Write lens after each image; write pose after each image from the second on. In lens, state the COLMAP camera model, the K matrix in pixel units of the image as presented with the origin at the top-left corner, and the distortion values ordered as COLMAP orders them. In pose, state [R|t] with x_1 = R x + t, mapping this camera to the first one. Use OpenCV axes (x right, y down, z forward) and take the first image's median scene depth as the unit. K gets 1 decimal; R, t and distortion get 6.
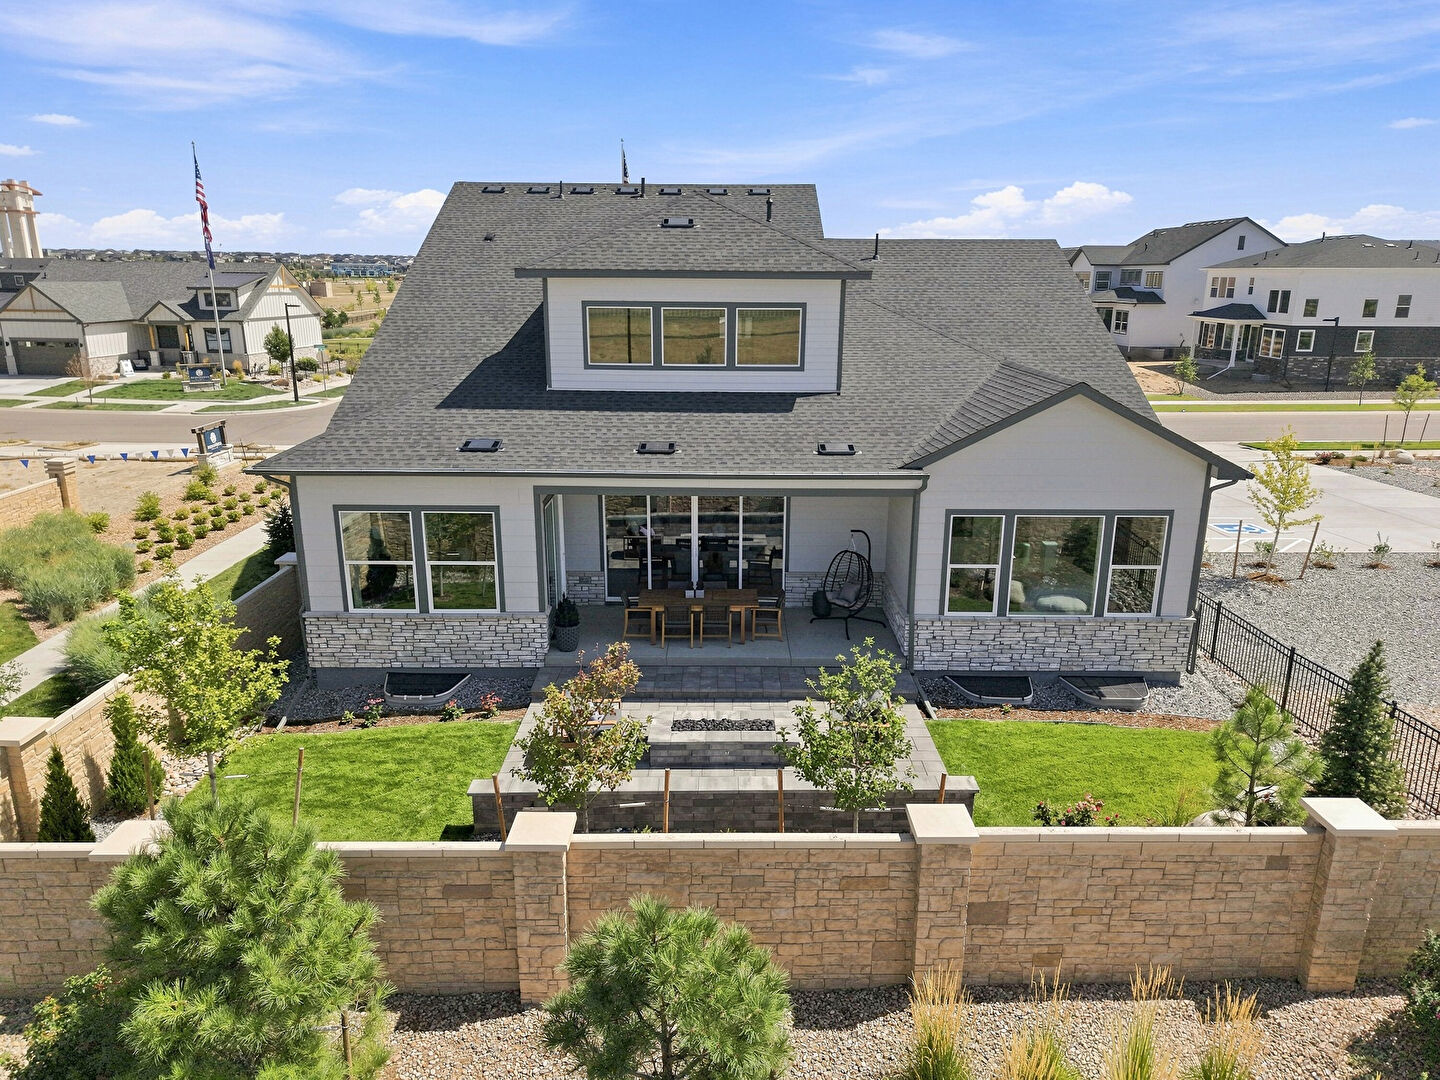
lens RADIAL K [[965.6, 0, 726.2], [0, 965.6, 541.2], [0, 0, 1]] dist [0.022890, -0.020356]
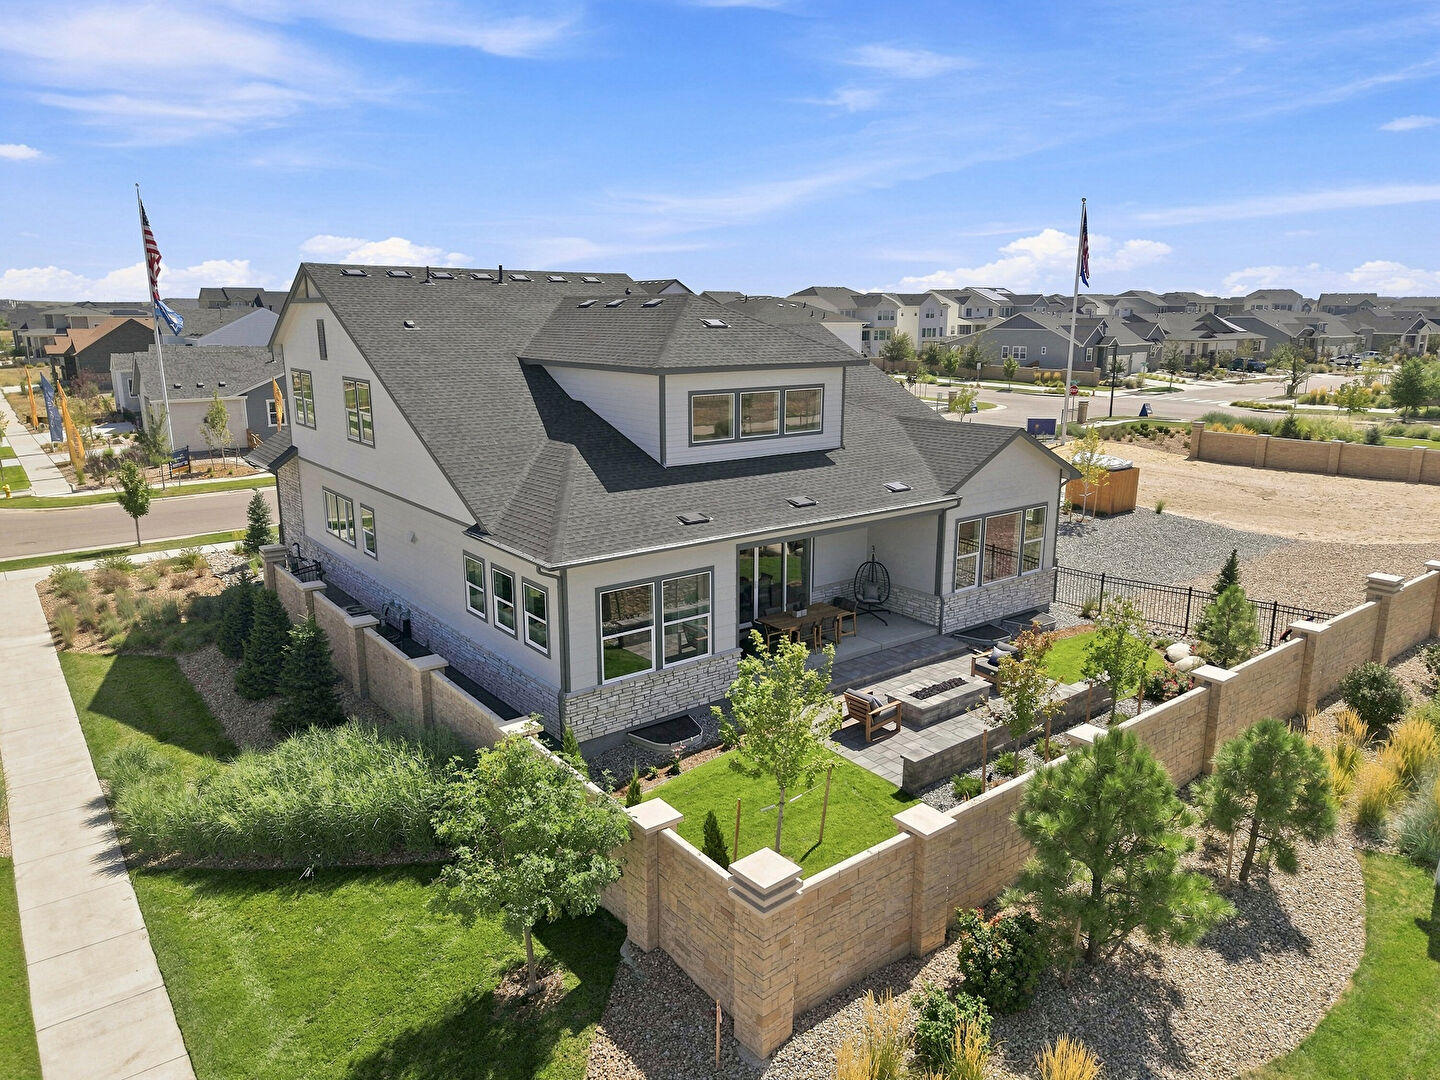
lens RADIAL K [[965.6, 0, 705.2], [0, 965.6, 542.6], [0, 0, 1]] dist [0.022890, -0.020356]
pose [[0.804995, -0.147758, 0.574588, -0.892791], [0.167275, 0.985725, 0.019133, -0.086852], [-0.569212, 0.080712, 0.818219, 0.019182]]
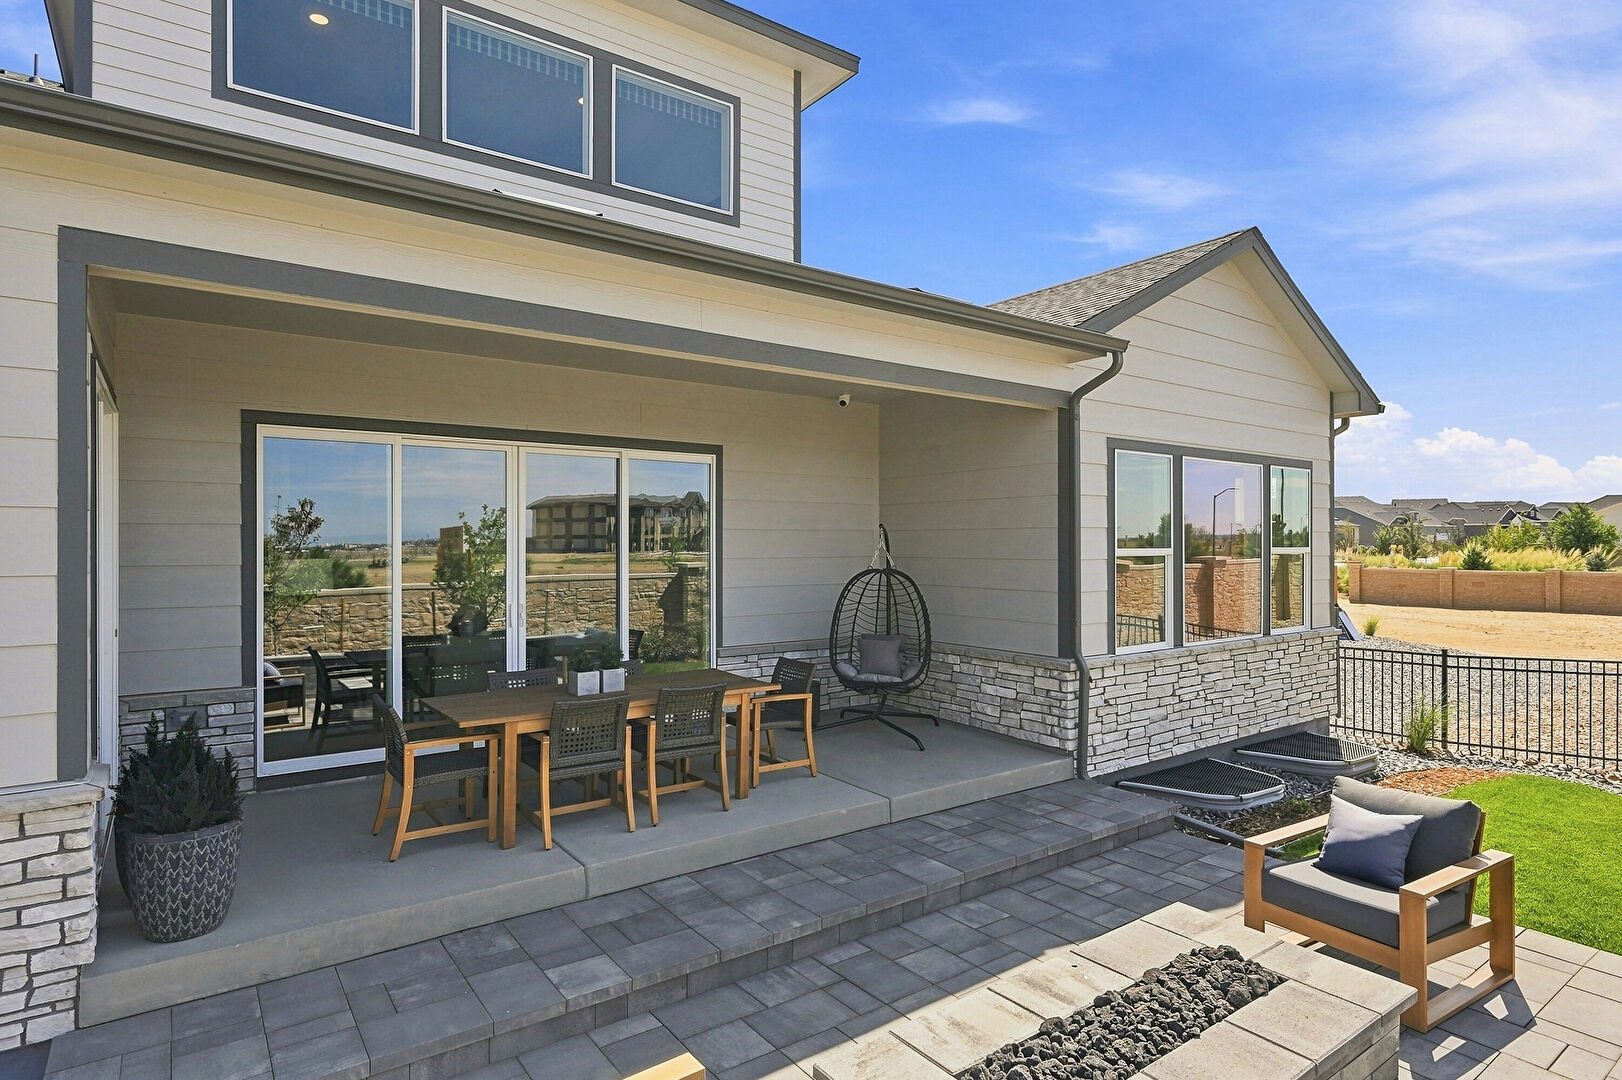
lens RADIAL K [[877.7, 0, 820.0], [0, 877.7, 536.5], [0, 0, 1]] dist [-0.002833, 0.001178]
pose [[0.809463, -0.005219, 0.587148, -0.166321], [0.161073, 0.963574, -0.213497, 0.090055], [-0.564646, 0.267391, 0.780818, 0.708050]]
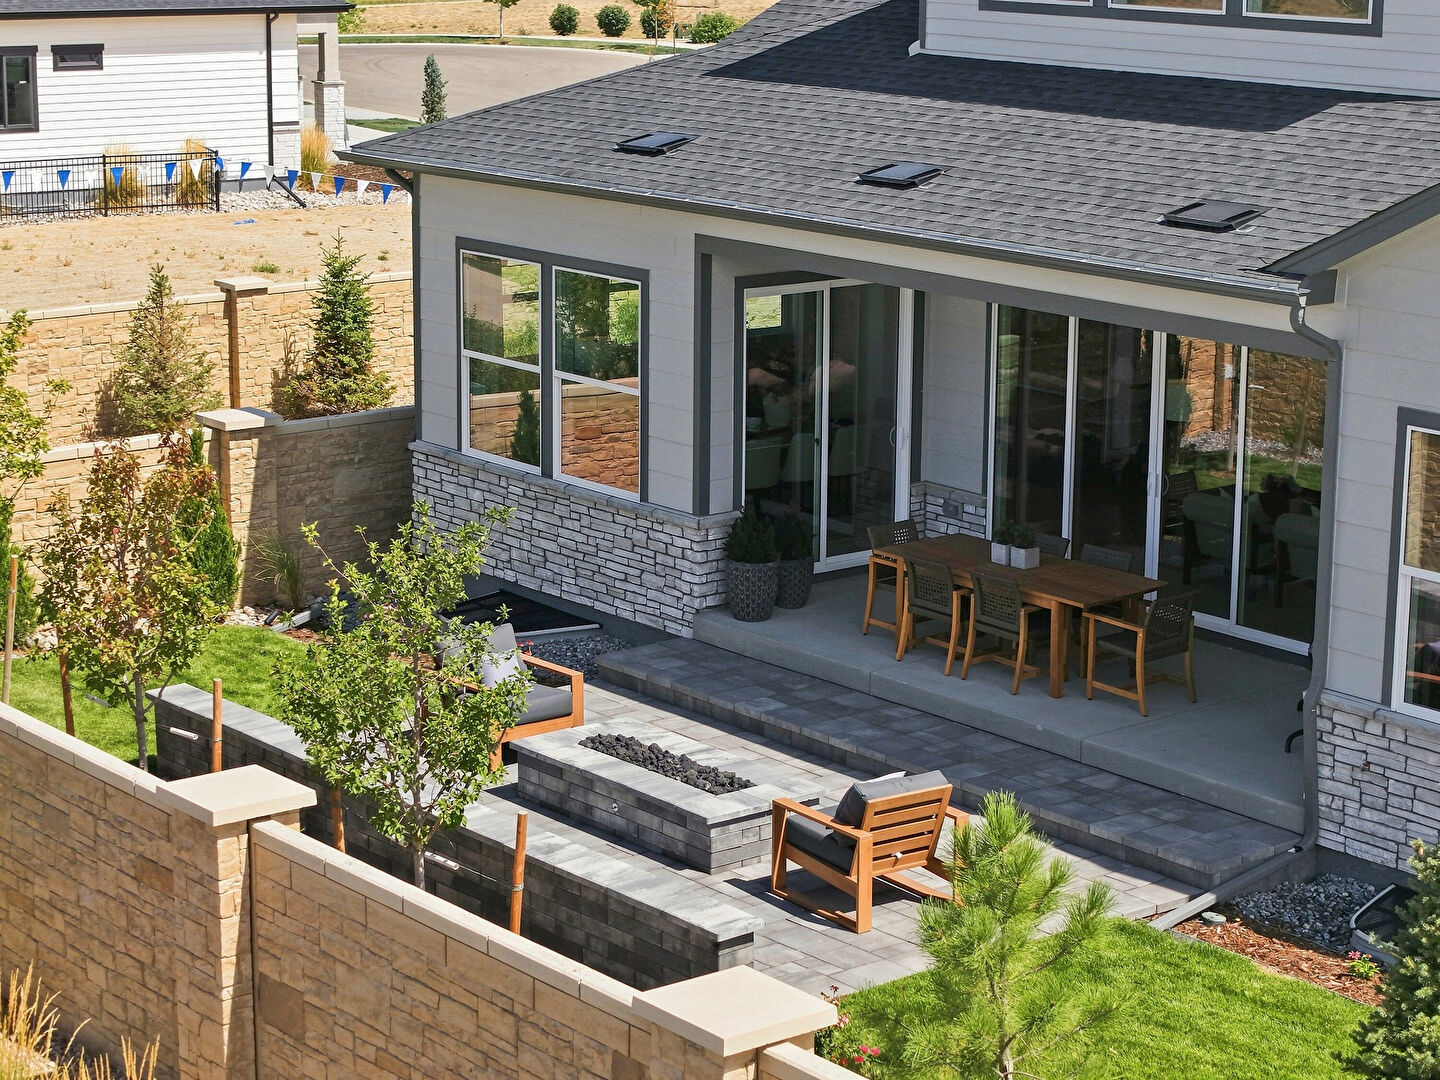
lens RADIAL K [[3173.8, 0, 717.6], [0, 3173.8, 540.6], [0, 0, 1]] dist [-0.088205, 0.000000]
pose [[0.623101, 0.170203, -0.763398, 0.951718], [-0.206371, 0.977224, 0.049432, 0.008730], [0.754425, 0.126743, 0.644034, 0.042284]]
